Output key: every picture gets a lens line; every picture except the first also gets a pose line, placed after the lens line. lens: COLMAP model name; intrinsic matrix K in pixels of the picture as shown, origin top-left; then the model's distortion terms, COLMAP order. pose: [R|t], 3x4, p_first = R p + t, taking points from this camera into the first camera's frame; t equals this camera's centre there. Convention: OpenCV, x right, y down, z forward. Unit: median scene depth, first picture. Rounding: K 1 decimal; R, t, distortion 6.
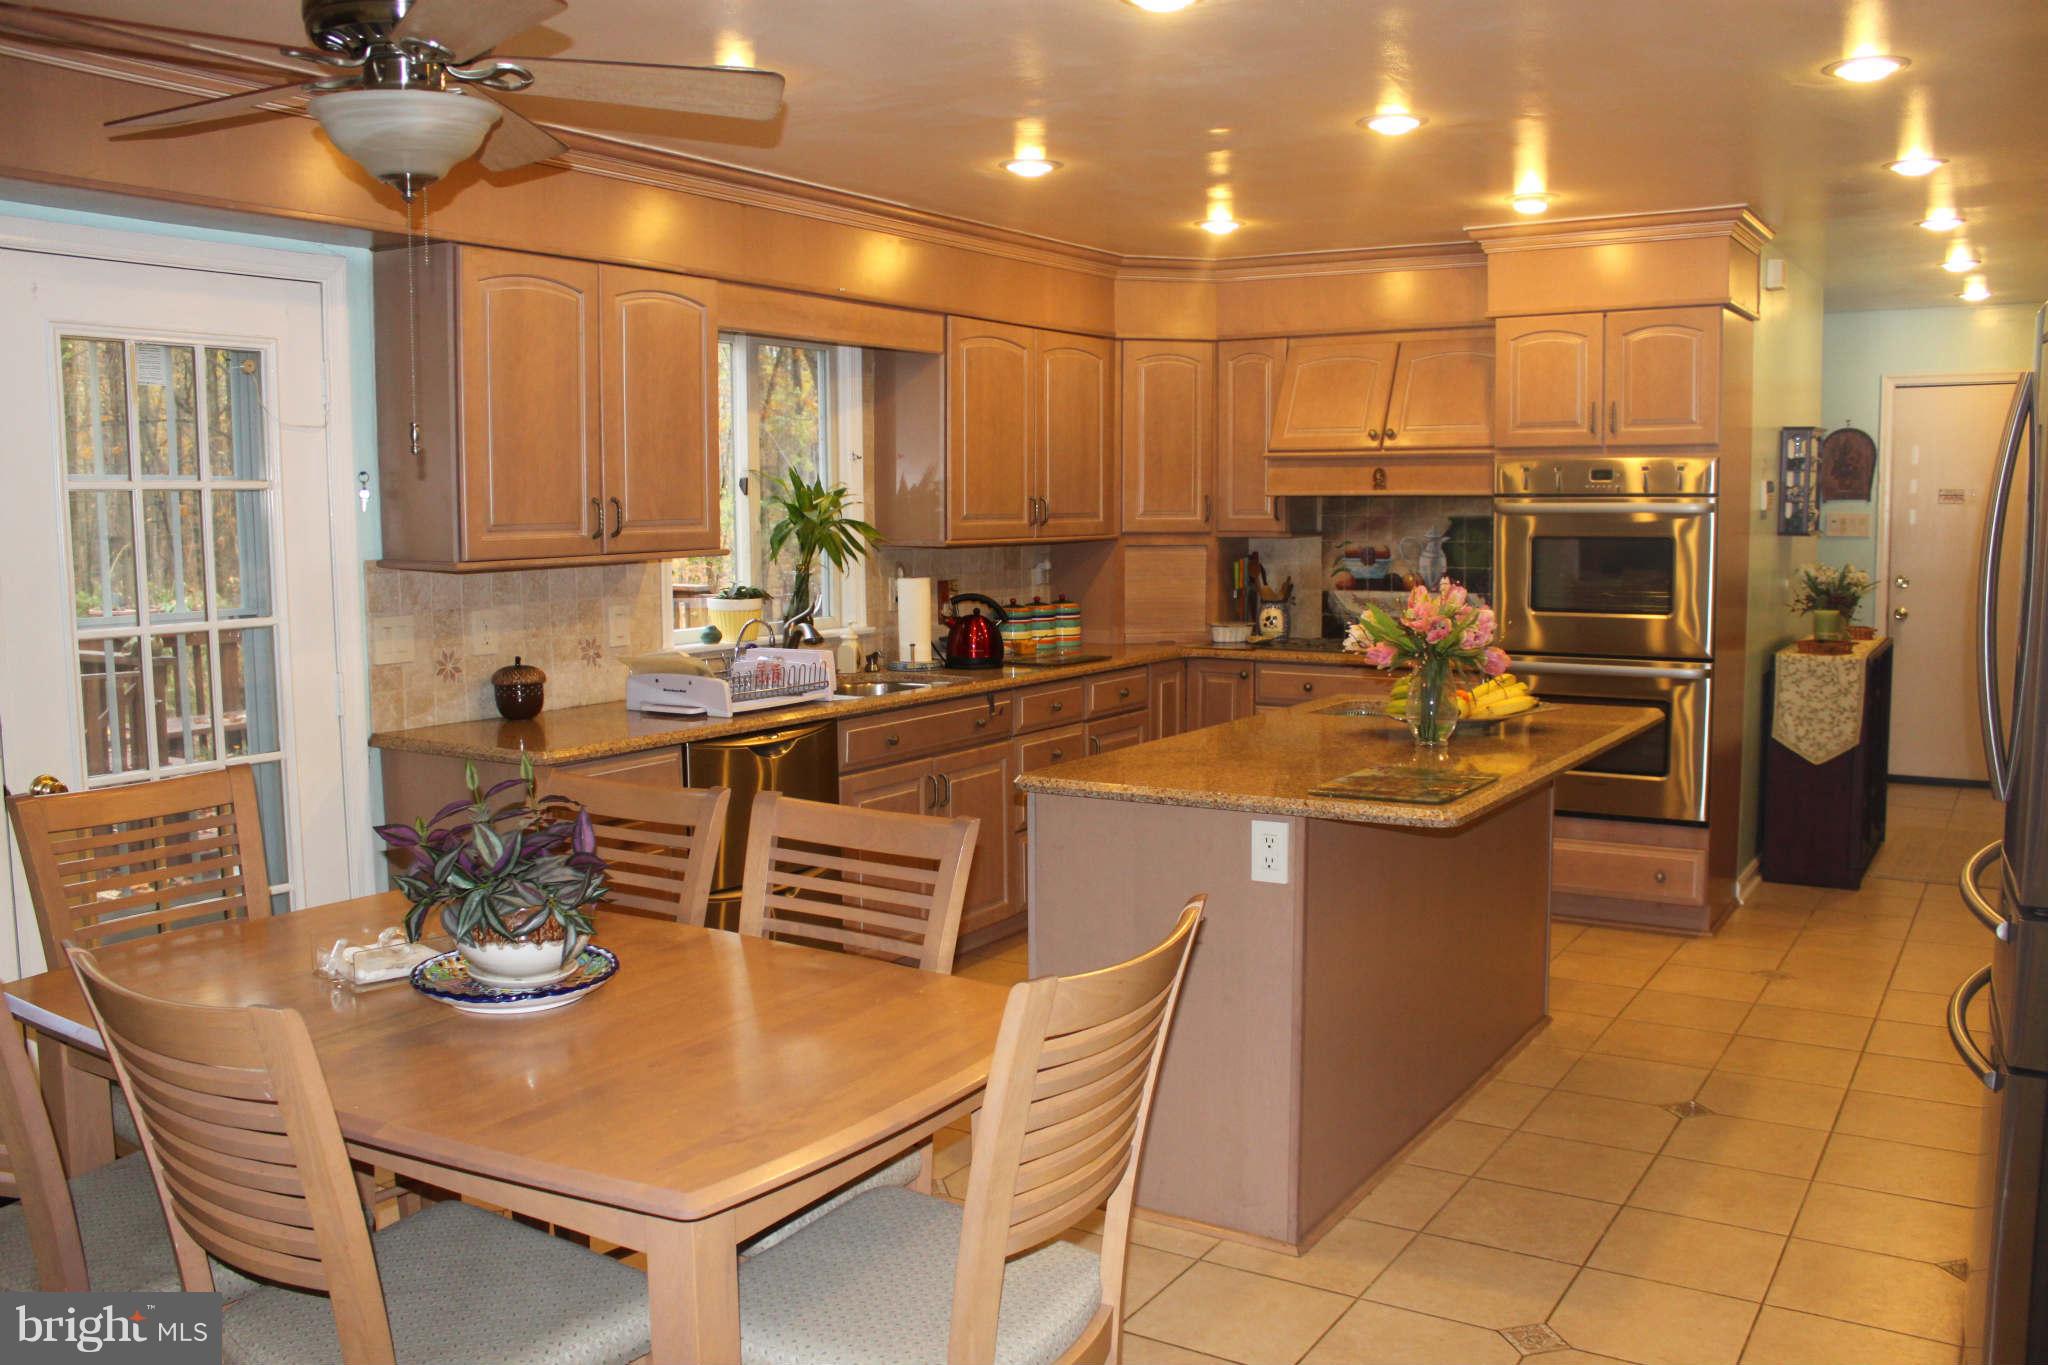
lens RADIAL K [[1708.3, 0, 1026.9], [0, 1708.3, 680.3], [0, 0, 1]] dist [-0.118159, 0.051247]
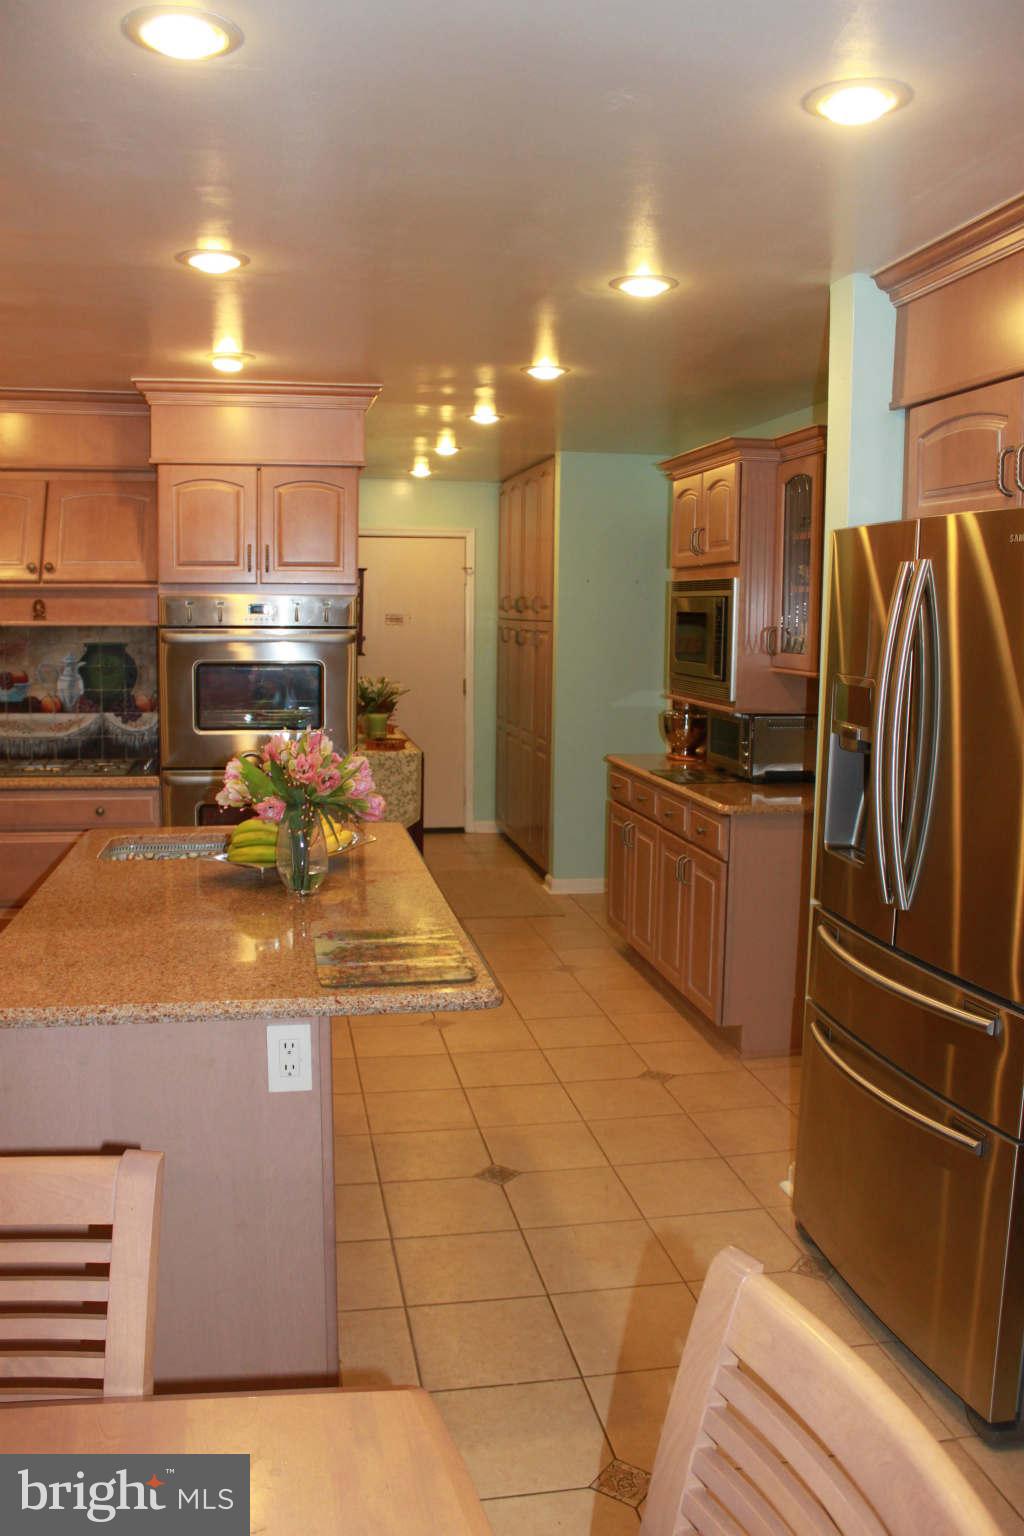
lens RADIAL K [[1281.2, 0, 509.0], [0, 1281.2, 765.4], [0, 0, 1]] dist [-0.118159, 0.051247]
pose [[0.734118, -0.064352, 0.675965, -0.112517], [0.051426, 0.997909, 0.039151, -0.038277], [-0.677071, 0.006021, 0.735893, 0.229905]]
